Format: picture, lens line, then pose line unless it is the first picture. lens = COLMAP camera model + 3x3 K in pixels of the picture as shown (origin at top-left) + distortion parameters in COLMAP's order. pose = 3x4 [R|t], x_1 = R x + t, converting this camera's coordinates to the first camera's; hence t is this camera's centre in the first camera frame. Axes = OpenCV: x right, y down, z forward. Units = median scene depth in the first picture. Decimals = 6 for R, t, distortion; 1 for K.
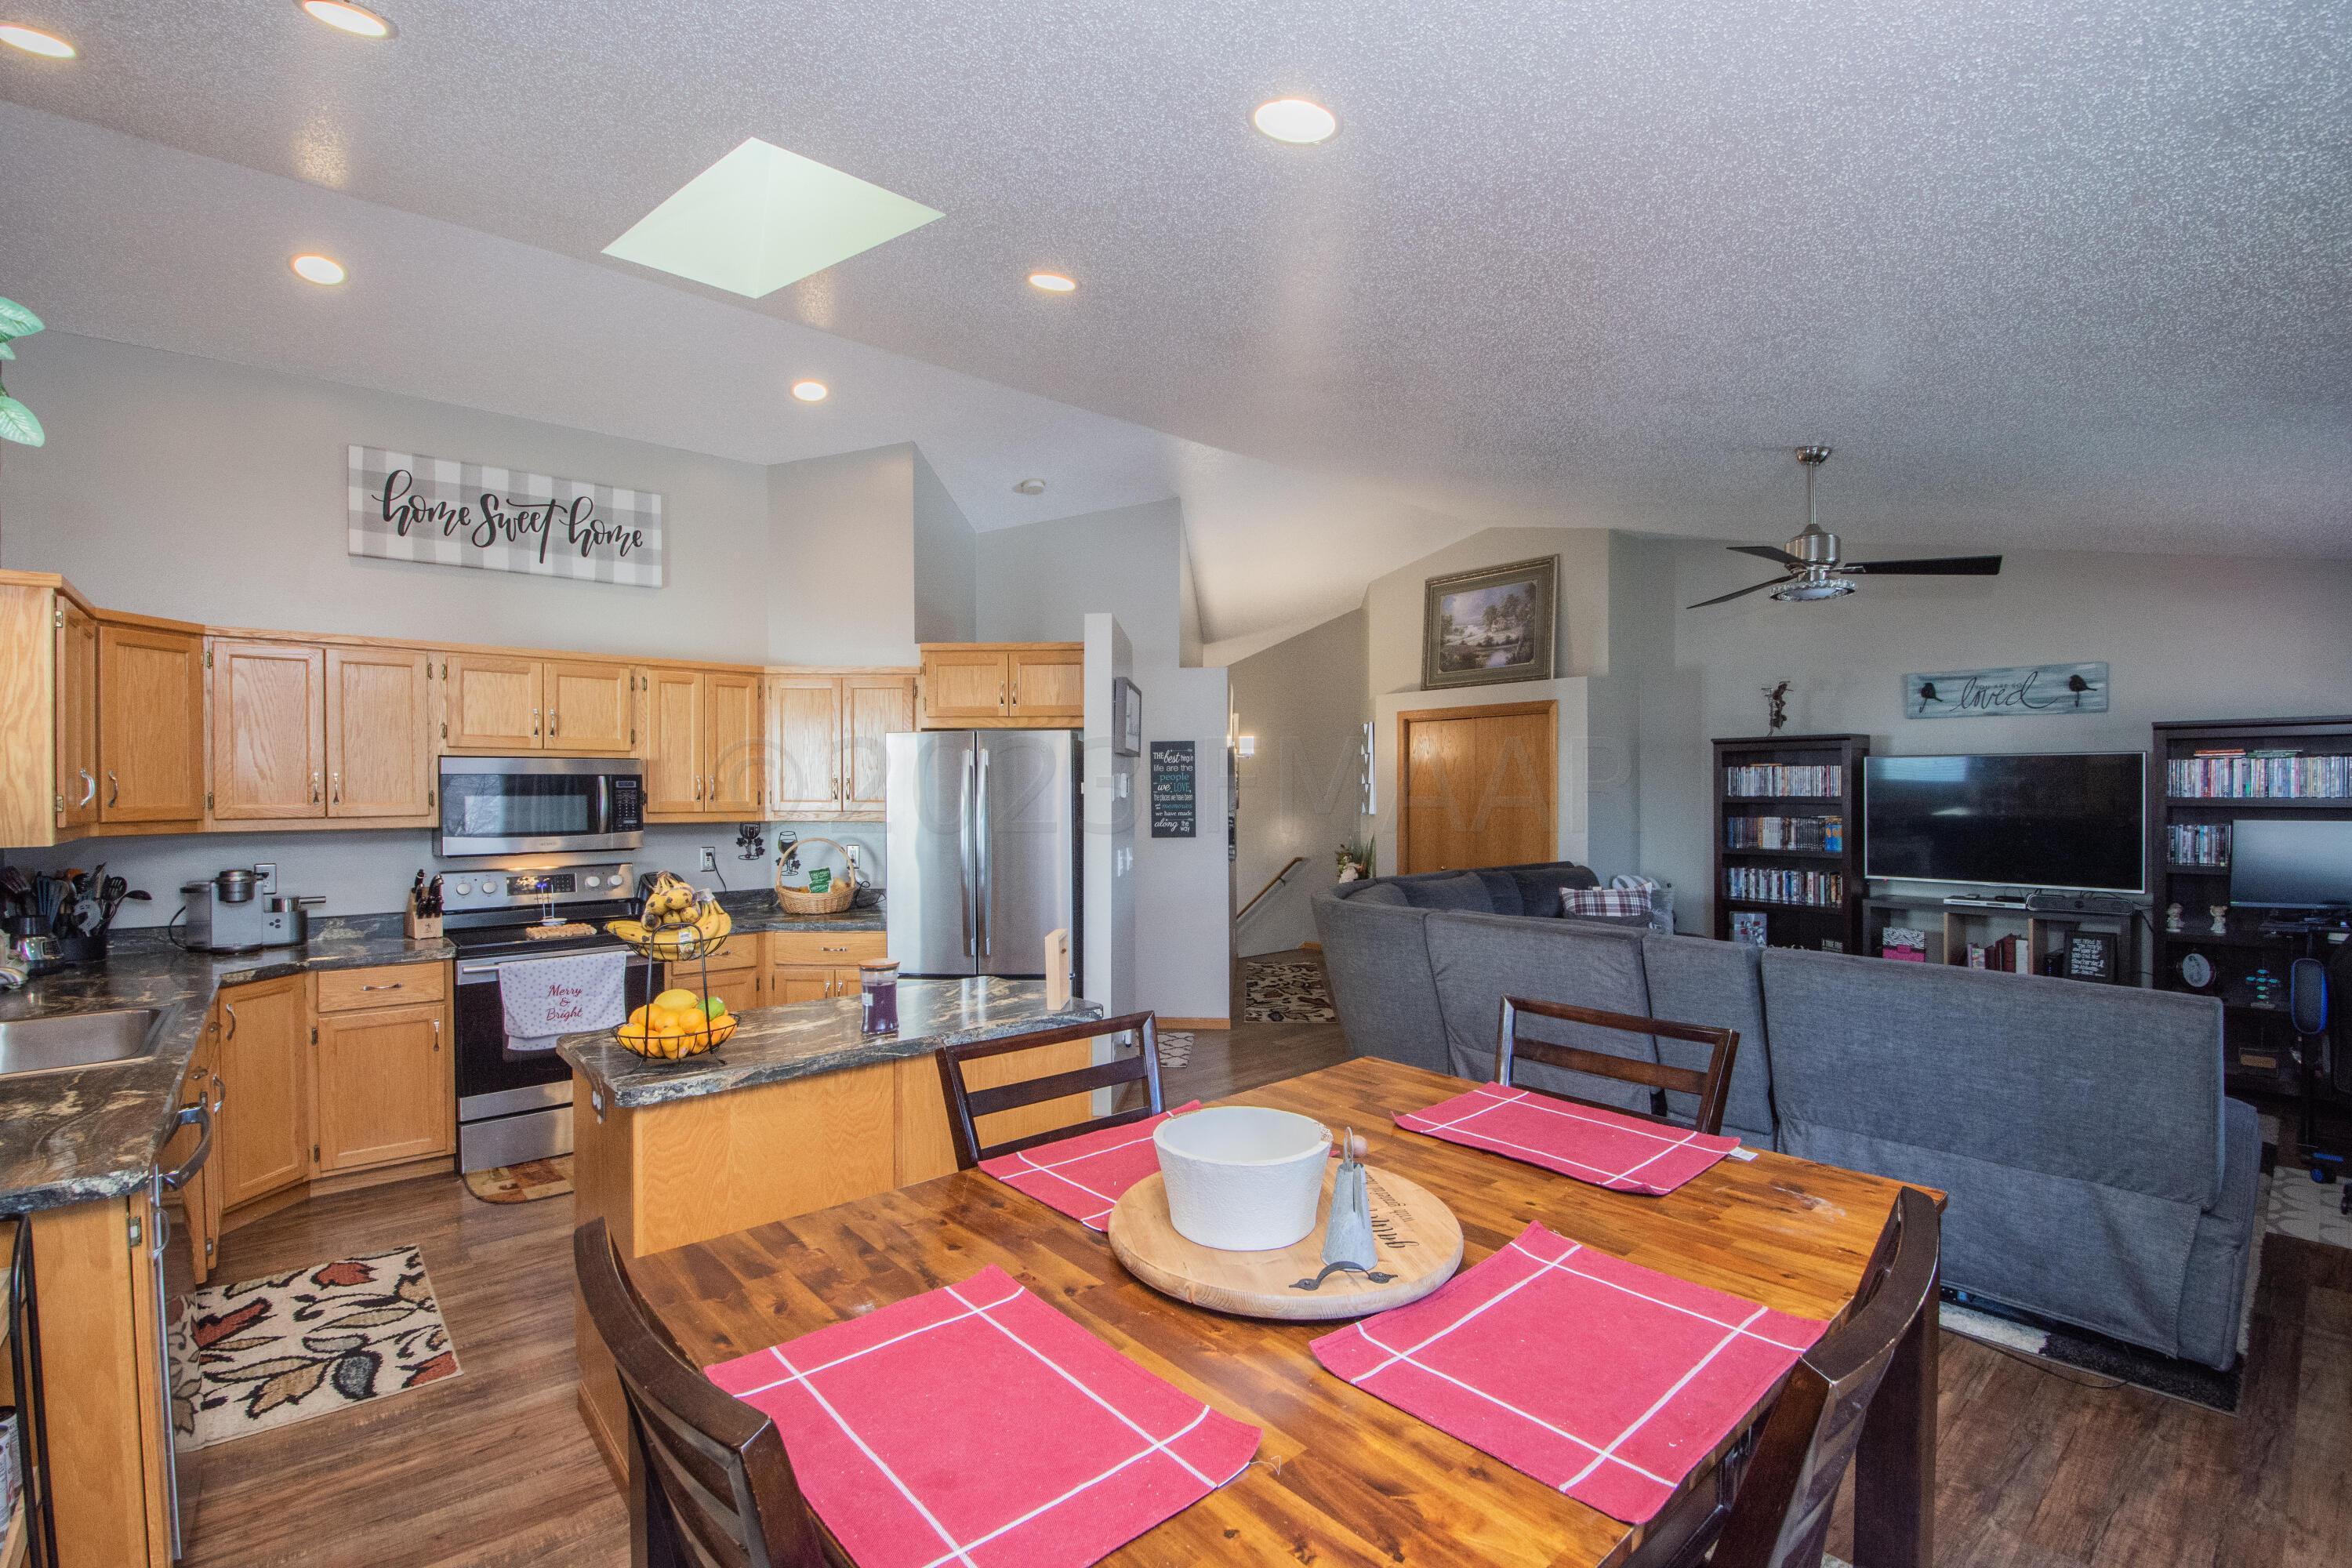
lens RADIAL K [[1030.0, 0, 1178.8], [0, 1030.0, 795.6], [0, 0, 1]] dist [0.002178, -0.015892]
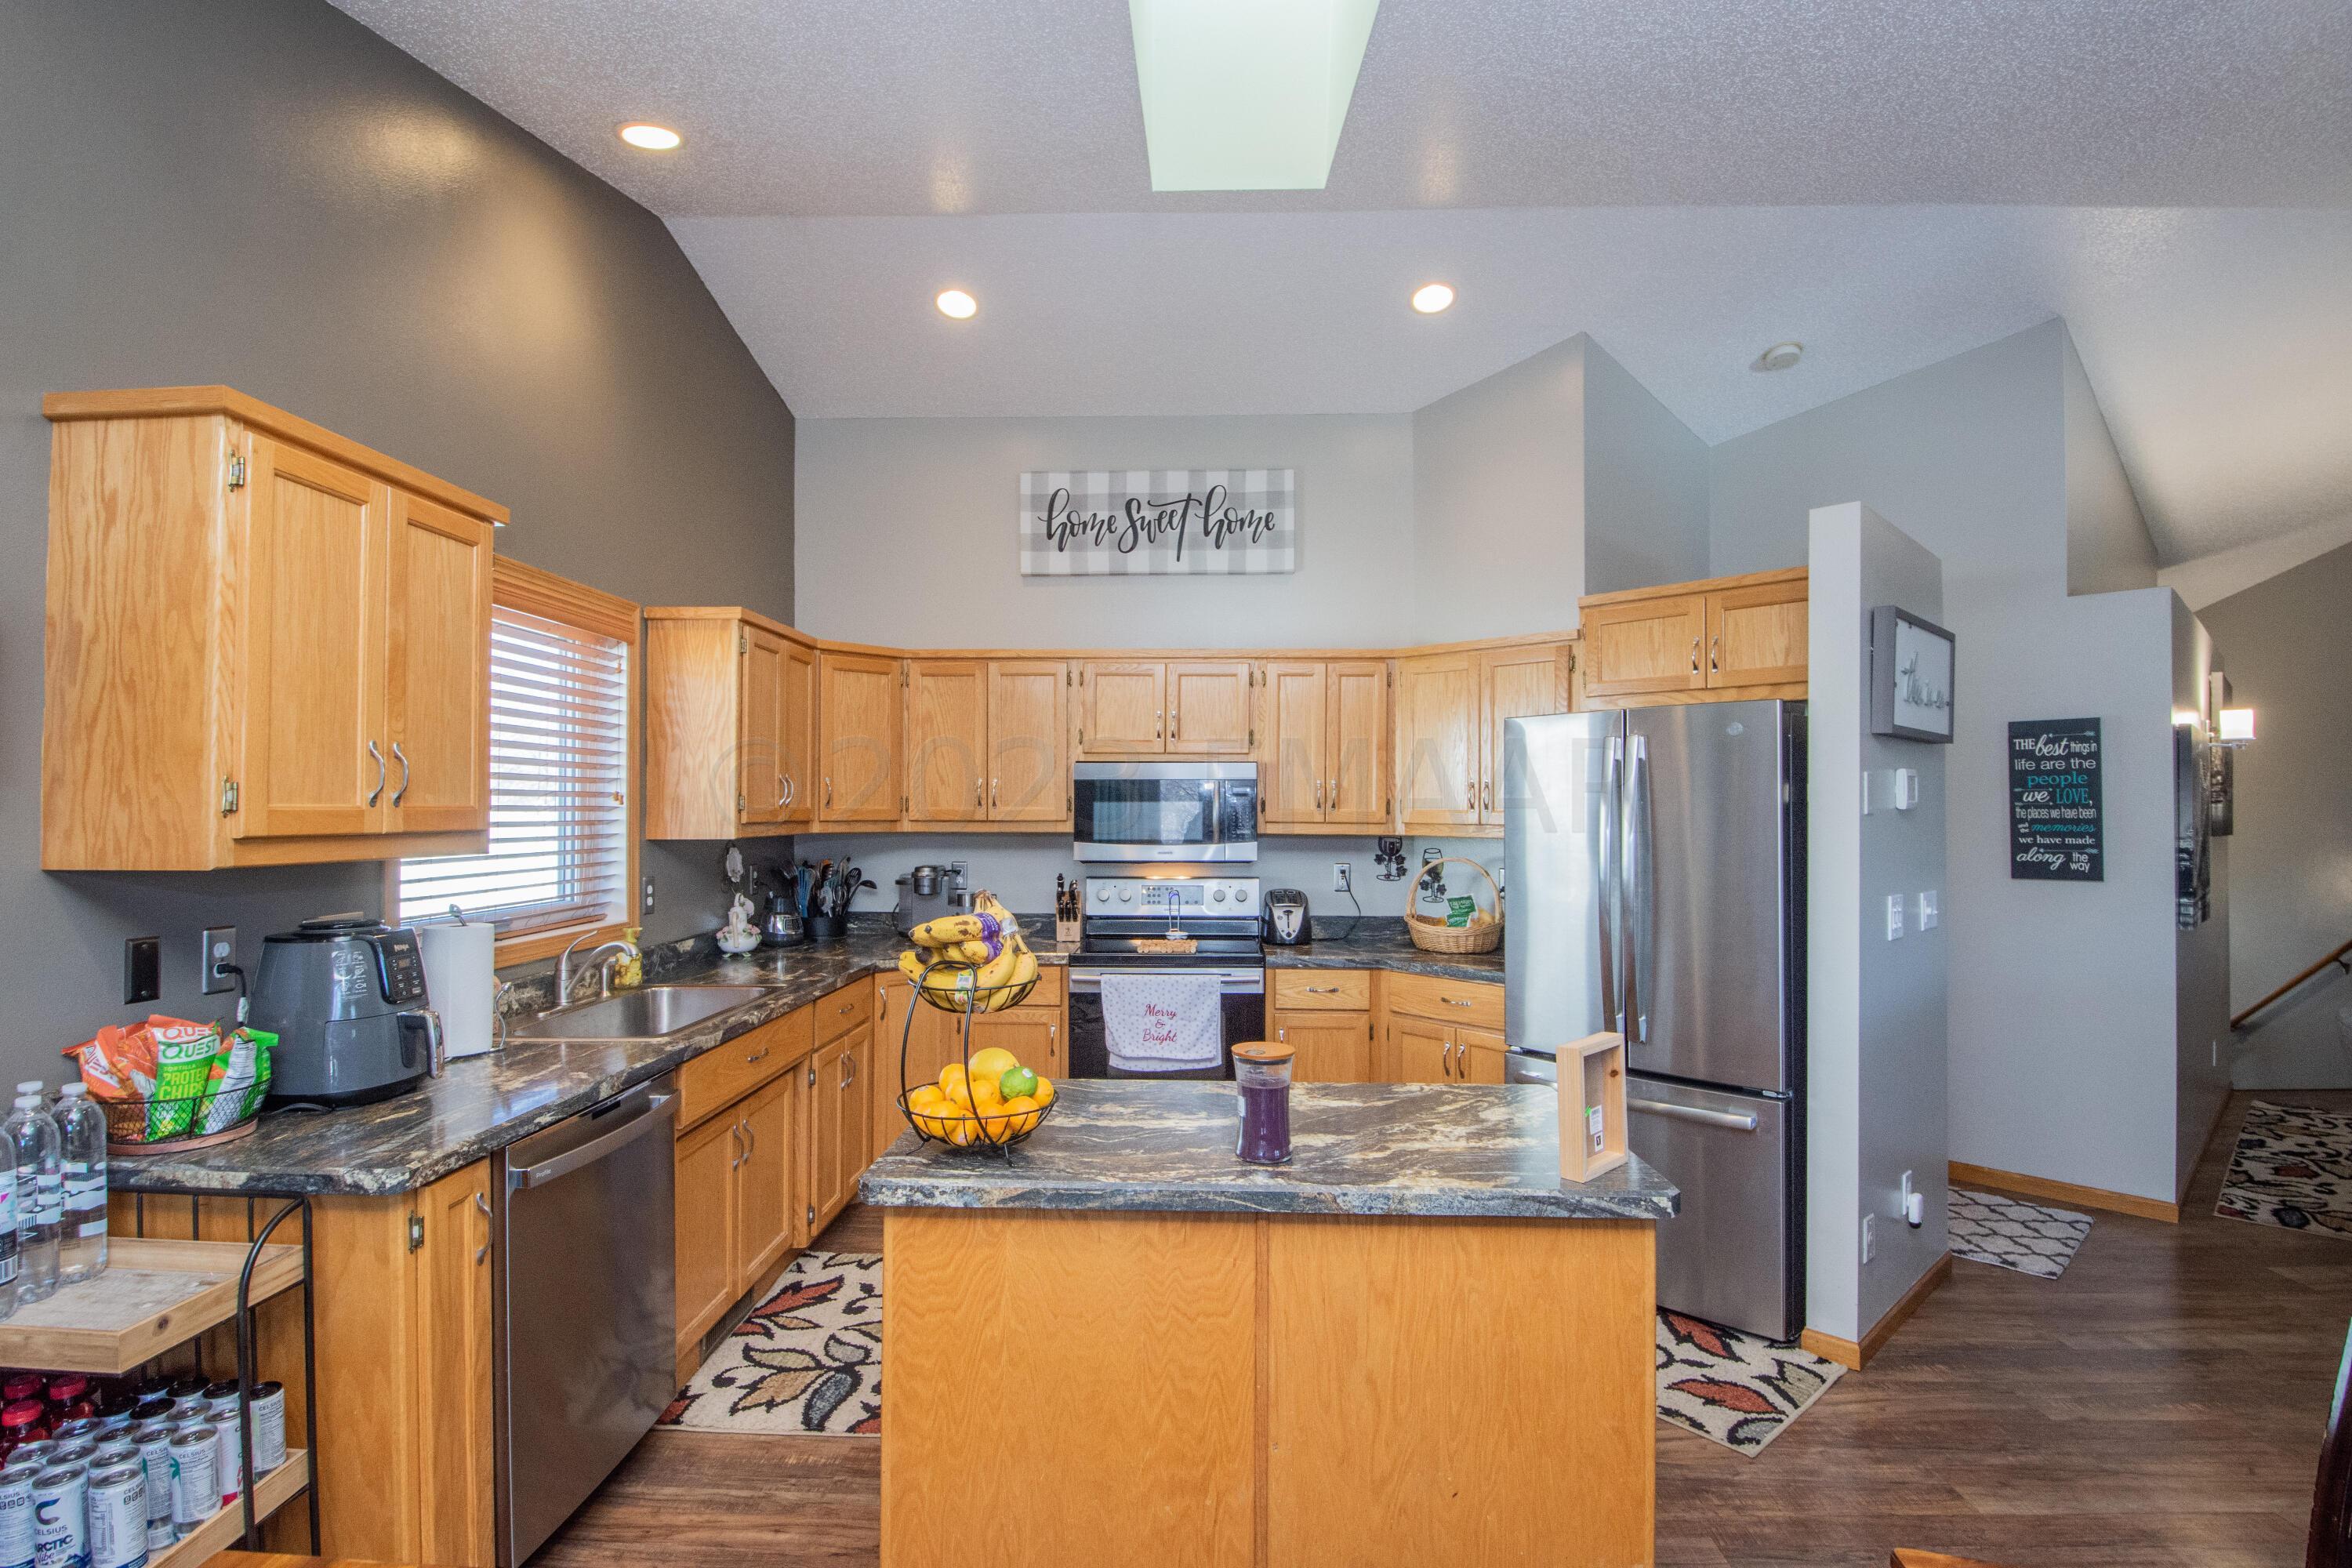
lens RADIAL K [[1093.5, 0, 1173.3], [0, 1093.5, 790.2], [0, 0, 1]] dist [0.000279, -0.009672]
pose [[0.730169, -0.005517, -0.683244, 0.081647], [-0.009519, 0.999788, -0.018246, 0.007524], [0.683200, 0.019827, 0.729962, 0.275219]]
